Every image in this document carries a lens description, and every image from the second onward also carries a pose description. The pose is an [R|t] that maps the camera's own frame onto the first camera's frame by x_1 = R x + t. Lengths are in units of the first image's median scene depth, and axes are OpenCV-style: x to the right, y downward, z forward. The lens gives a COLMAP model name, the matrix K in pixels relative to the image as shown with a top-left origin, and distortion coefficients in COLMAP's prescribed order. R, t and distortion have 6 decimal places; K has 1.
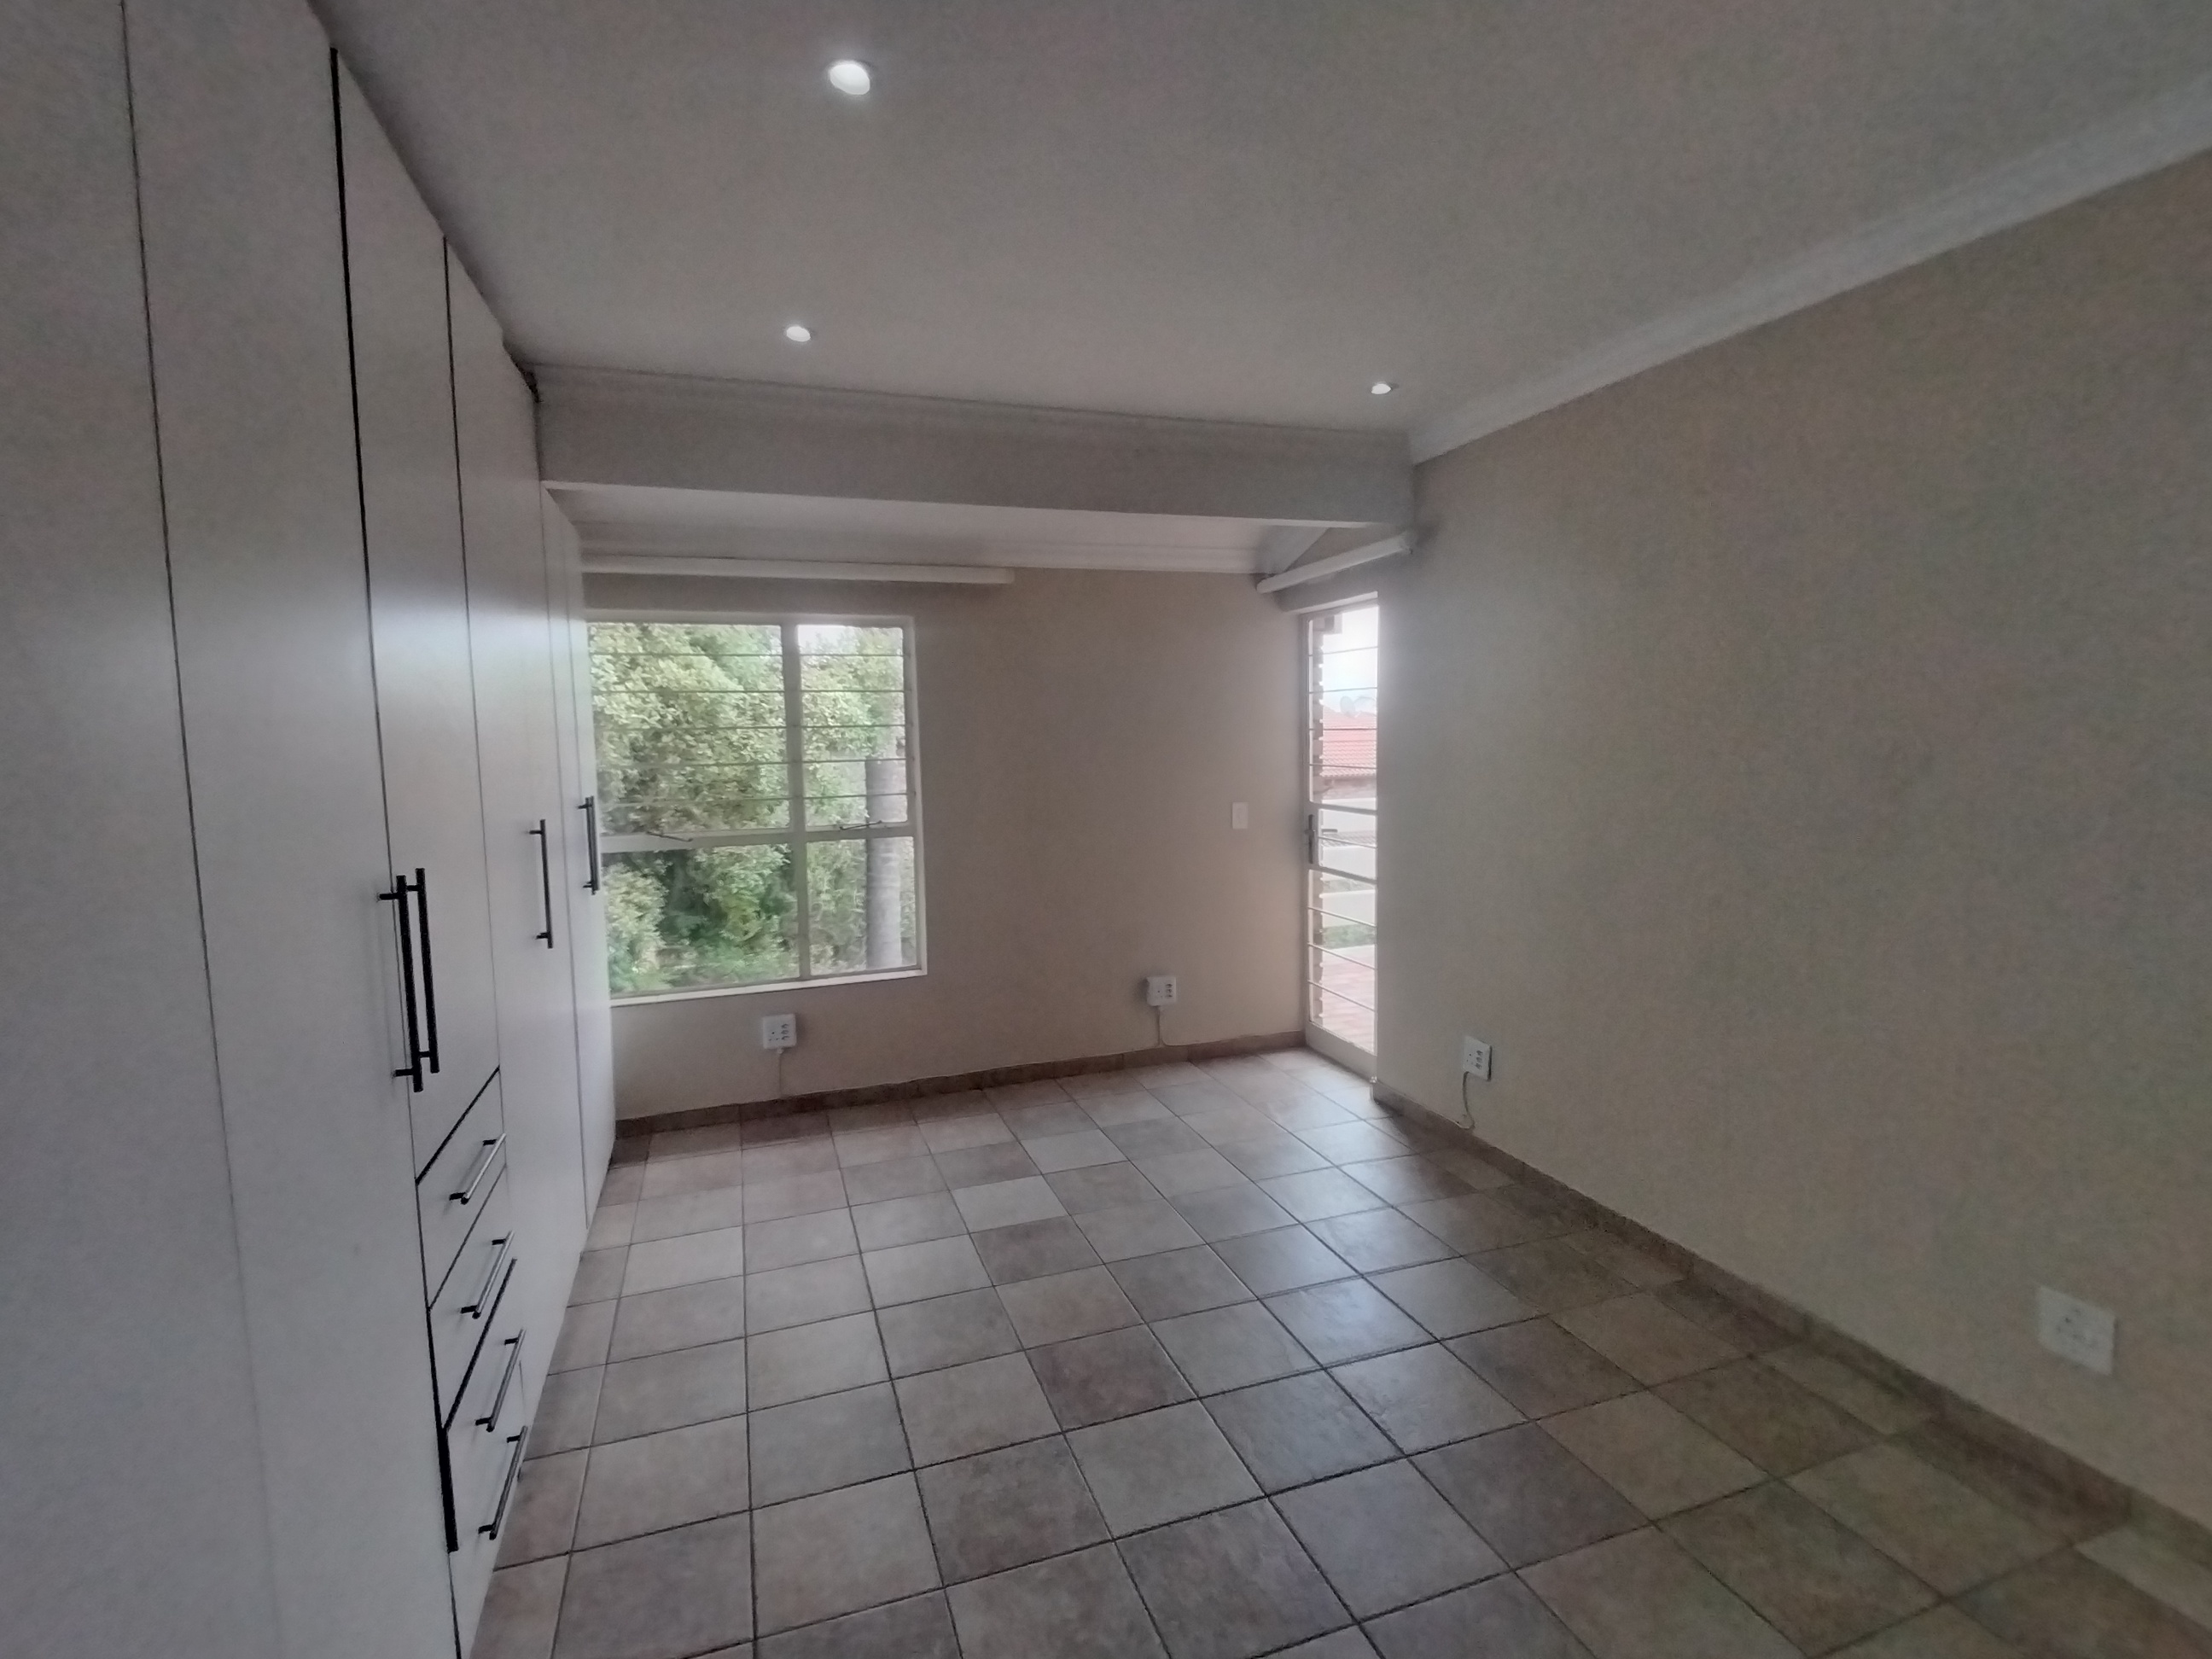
lens RADIAL K [[1066.8, 0, 1106.1], [0, 1066.8, 822.4], [0, 0, 1]] dist [0.068616, -0.050526]
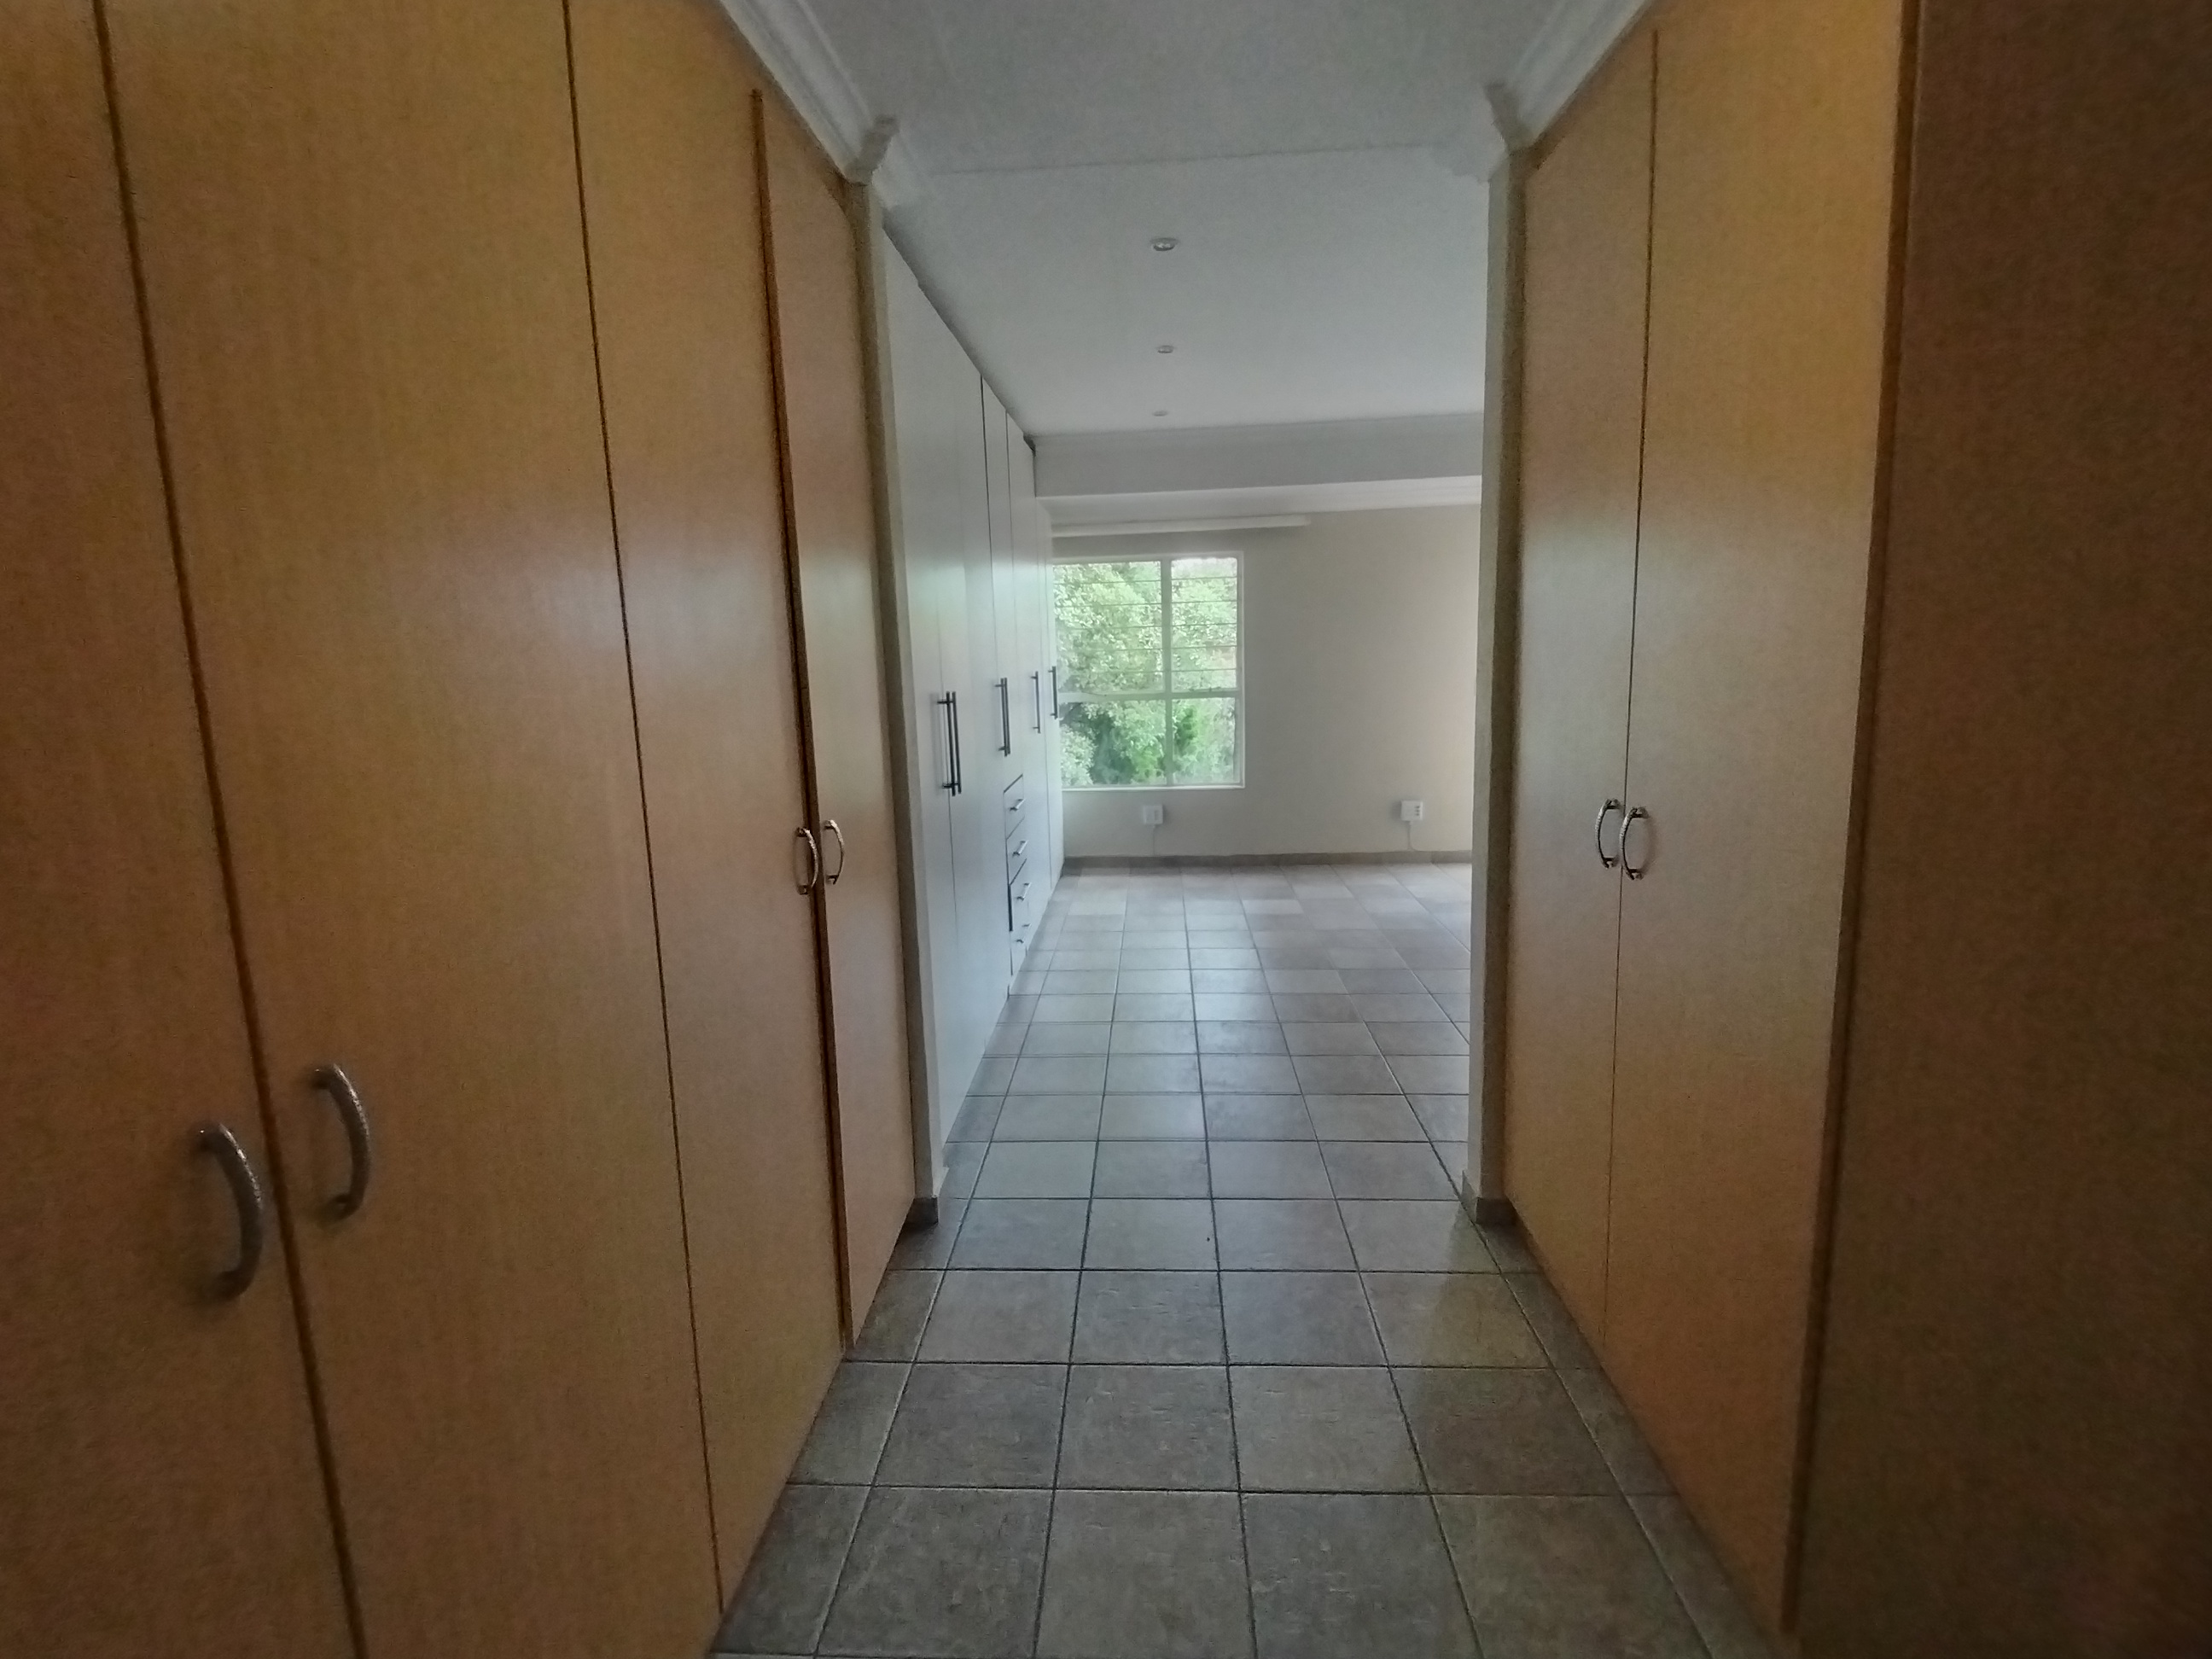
lens RADIAL K [[1066.8, 0, 1106.1], [0, 1066.8, 822.4], [0, 0, 1]] dist [0.068616, -0.050526]
pose [[0.927275, 0.055446, -0.370253, 0.203395], [-0.022392, 0.995416, 0.092985, 0.049546], [0.373712, -0.077932, 0.924265, -0.465066]]
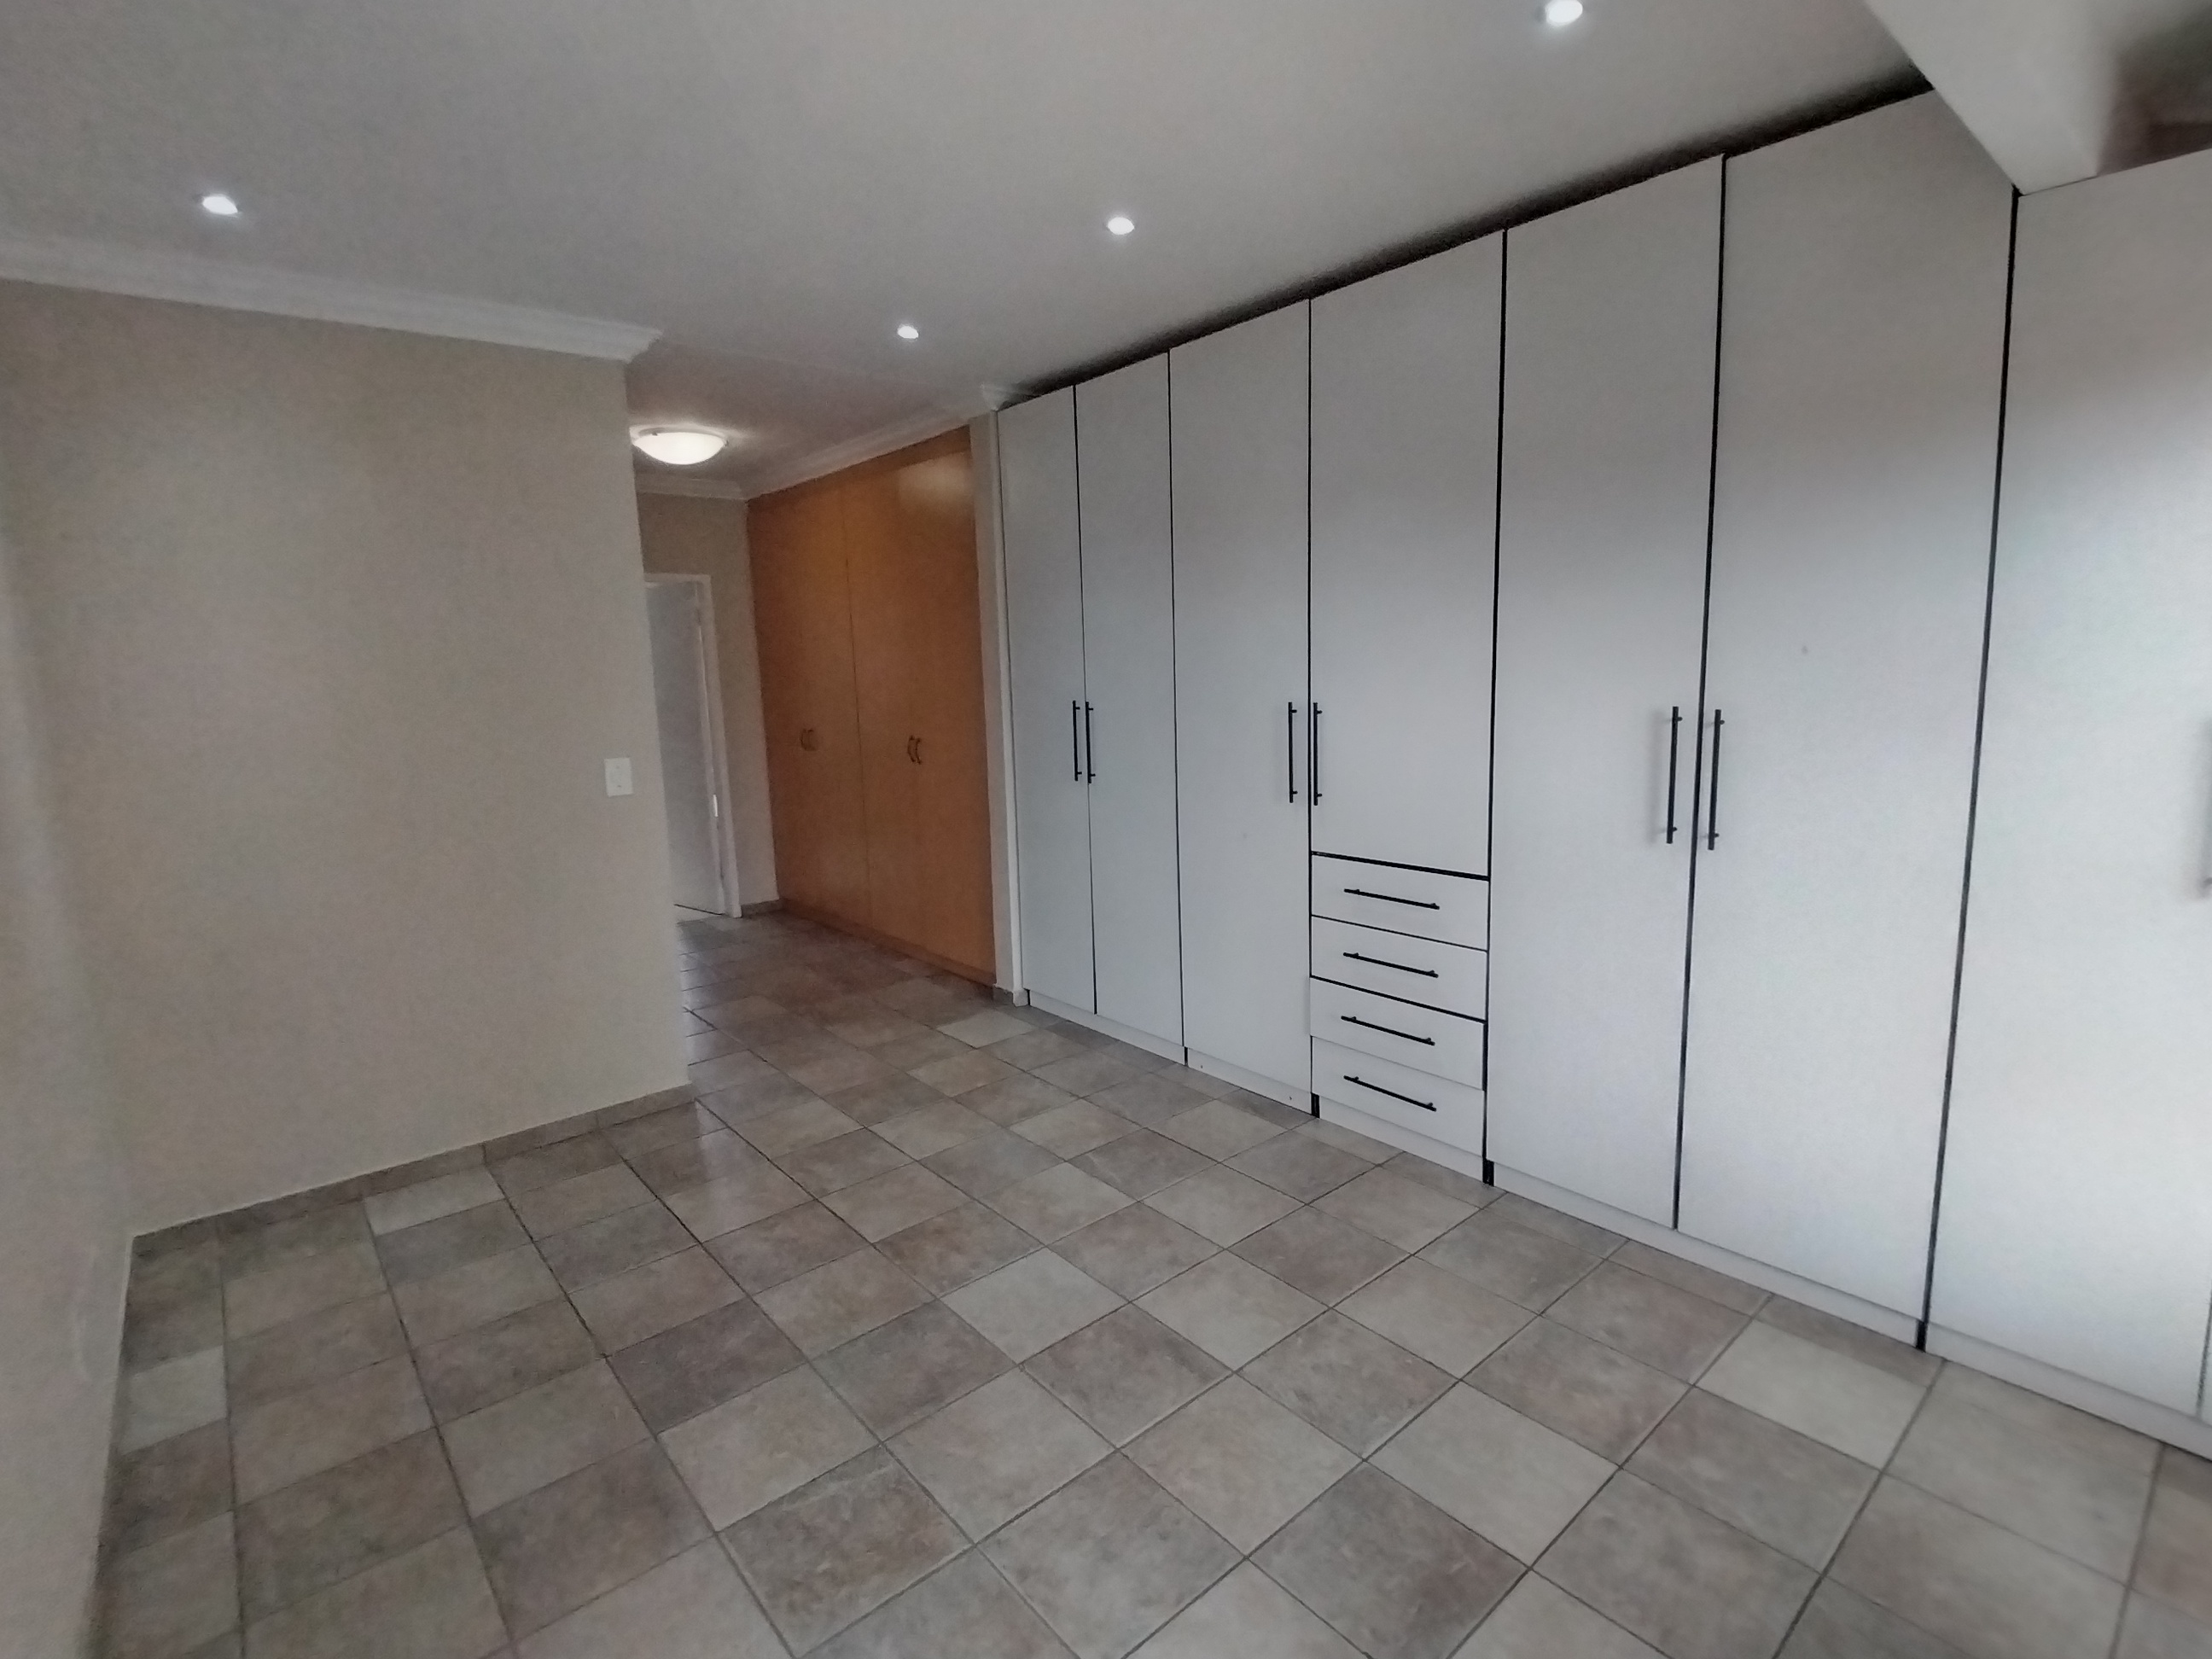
lens RADIAL K [[1066.8, 0, 1106.1], [0, 1066.8, 822.4], [0, 0, 1]] dist [0.068616, -0.050526]
pose [[-0.931408, 0.105202, -0.348443, 0.147831], [0.019669, 0.970468, 0.240428, -0.075982], [0.363446, 0.217083, -0.905970, 0.902146]]
